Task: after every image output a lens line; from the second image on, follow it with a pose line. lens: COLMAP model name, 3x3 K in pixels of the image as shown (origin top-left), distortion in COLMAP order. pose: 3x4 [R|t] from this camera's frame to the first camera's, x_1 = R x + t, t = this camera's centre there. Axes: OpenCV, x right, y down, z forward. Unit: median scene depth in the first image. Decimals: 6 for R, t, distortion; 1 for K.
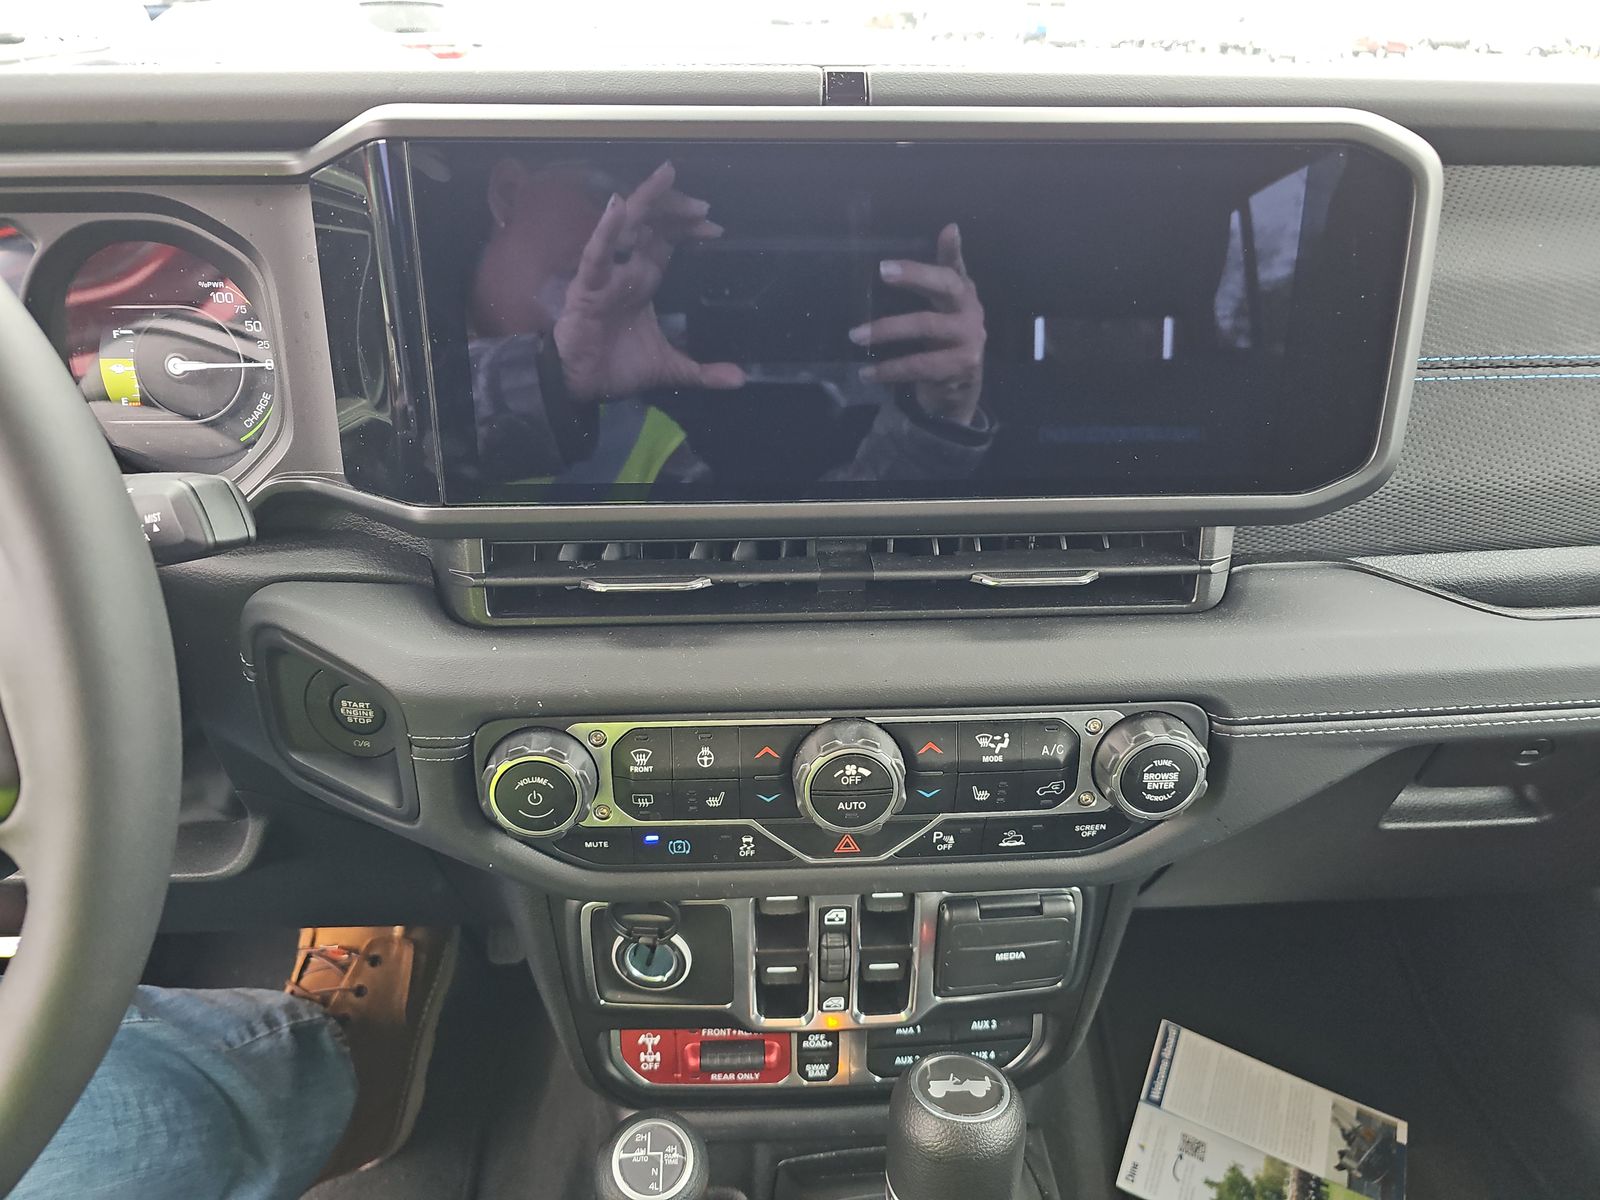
lens RADIAL K [[1121.6, 0, 808.1], [0, 1121.6, 587.6], [0, 0, 1]] dist [0.035890, -0.042700]
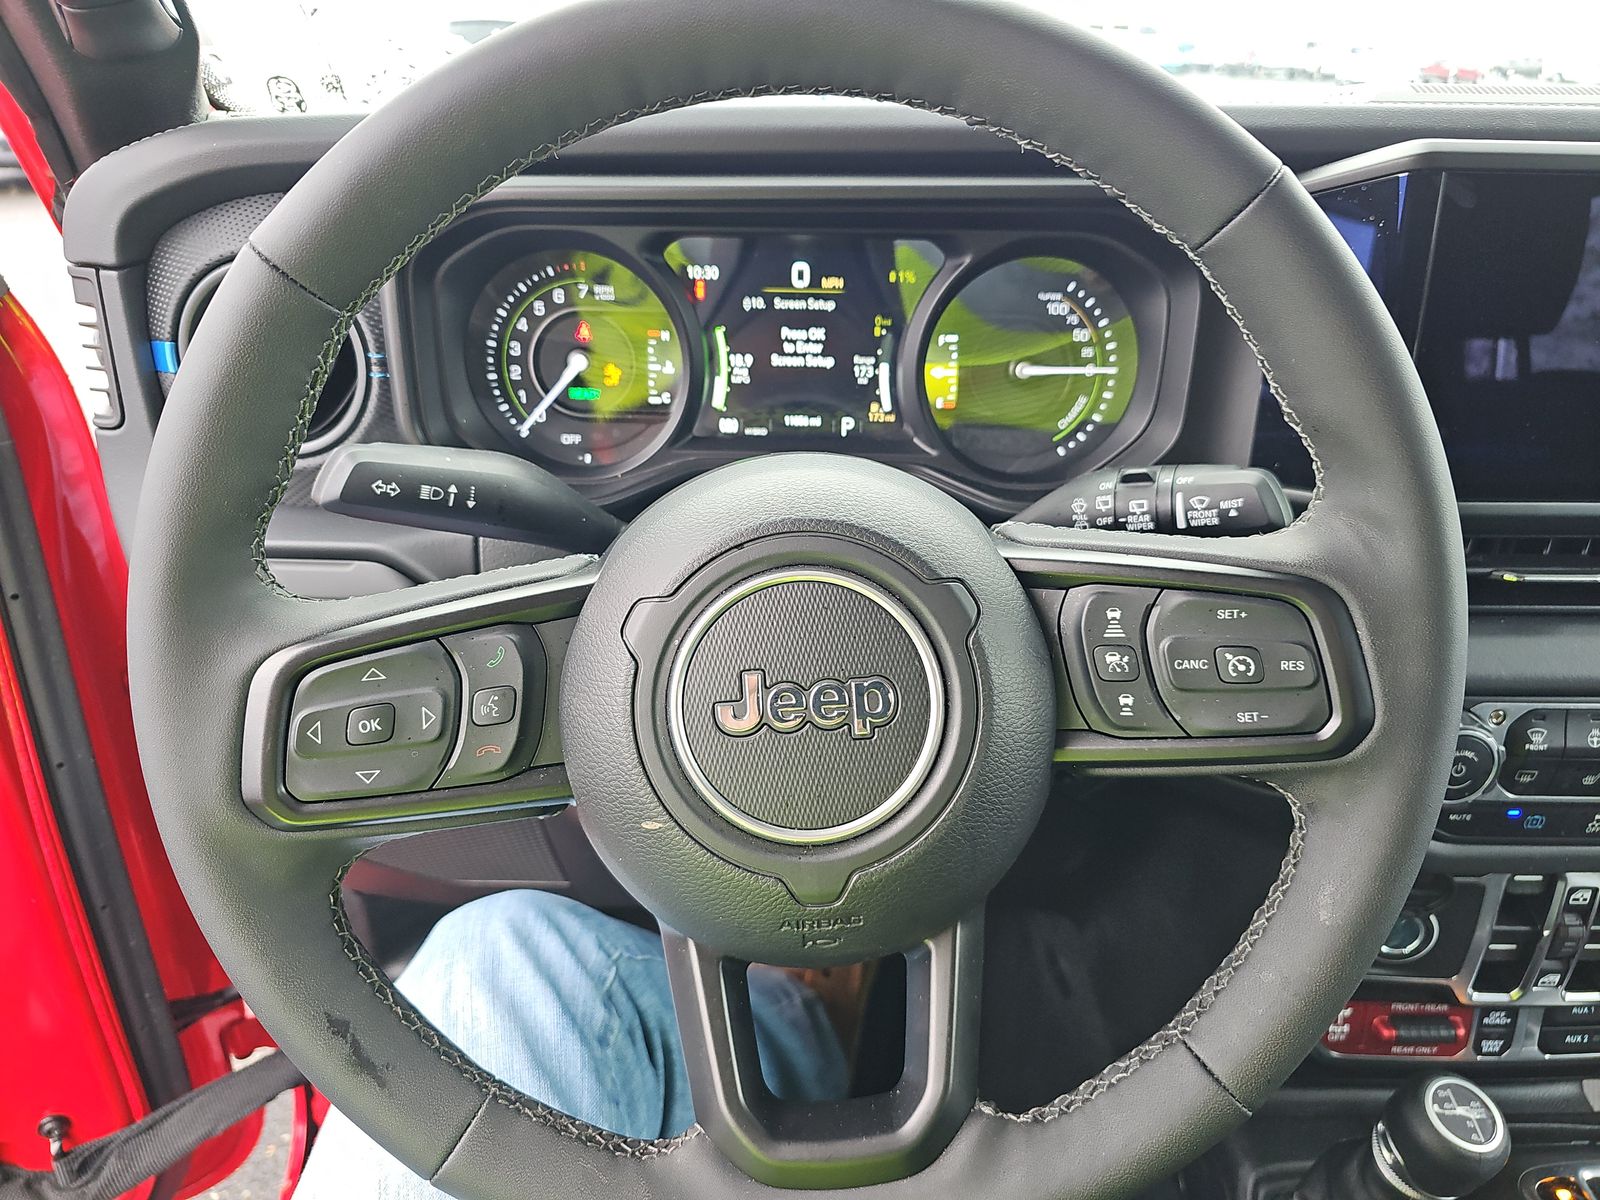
lens RADIAL K [[1139.1, 0, 800.0], [0, 1139.1, 600.0], [0, 0, 1]] dist [0.044840, -0.039081]
pose [[0.999744, 0.022080, -0.004868, -0.711195], [-0.022124, 0.999713, -0.009148, 0.037349], [0.004664, 0.009253, 0.999946, -0.099415]]
